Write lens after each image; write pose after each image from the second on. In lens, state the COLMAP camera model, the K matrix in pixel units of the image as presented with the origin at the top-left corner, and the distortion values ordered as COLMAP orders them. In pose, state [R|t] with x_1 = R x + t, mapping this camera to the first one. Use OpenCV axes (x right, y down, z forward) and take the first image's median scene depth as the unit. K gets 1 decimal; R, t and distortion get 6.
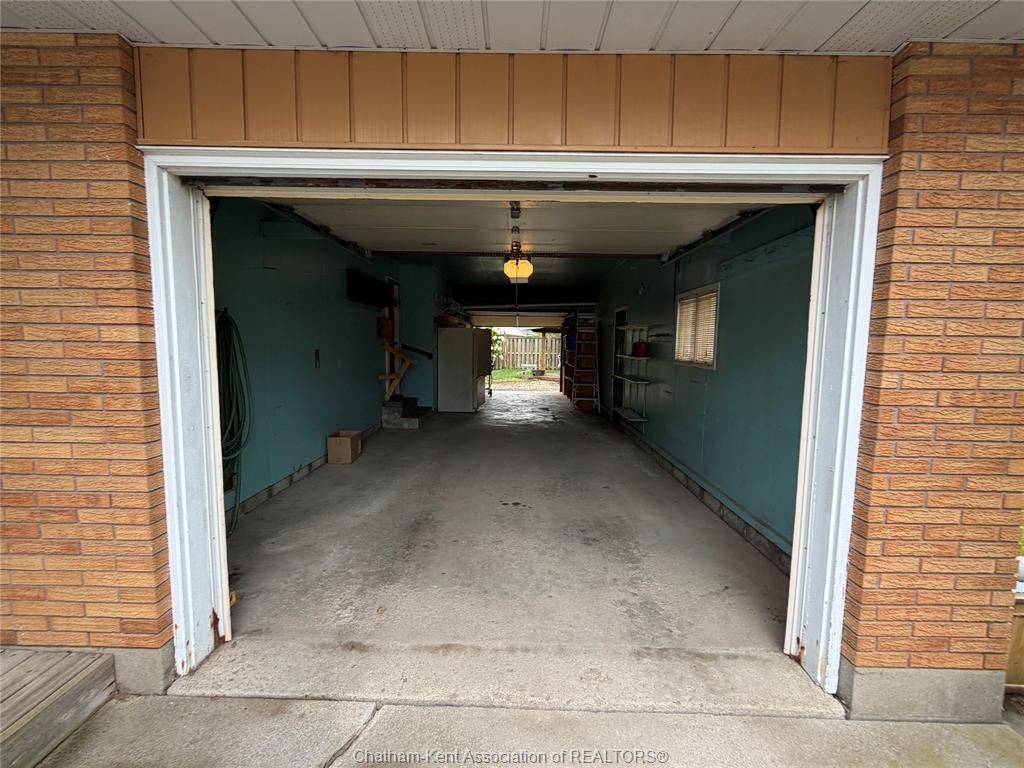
lens RADIAL K [[448.3, 0, 511.8], [0, 448.3, 378.9], [0, 0, 1]] dist [-0.000012, -0.000007]
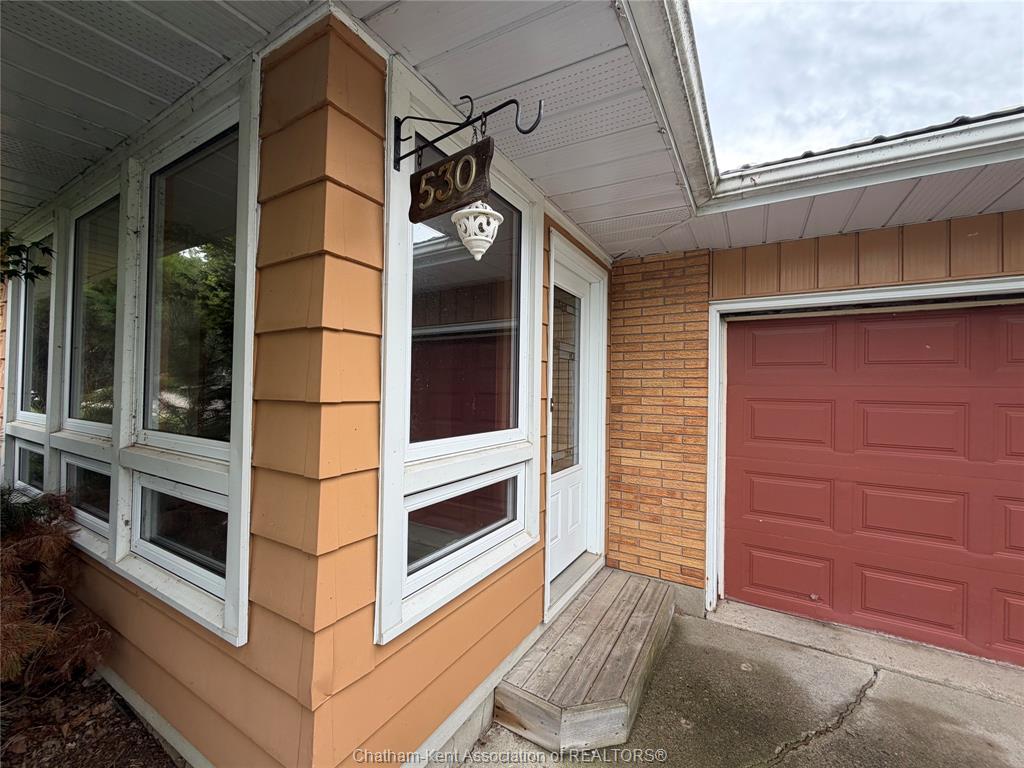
lens RADIAL K [[408.7, 0, 519.3], [0, 408.7, 383.3], [0, 0, 1]] dist [-0.000377, 0.000192]
pose [[0.873163, -0.009524, -0.487336, -0.658531], [-0.044240, 0.994134, -0.098693, 0.018499], [0.485417, 0.107735, 0.867619, -0.769658]]
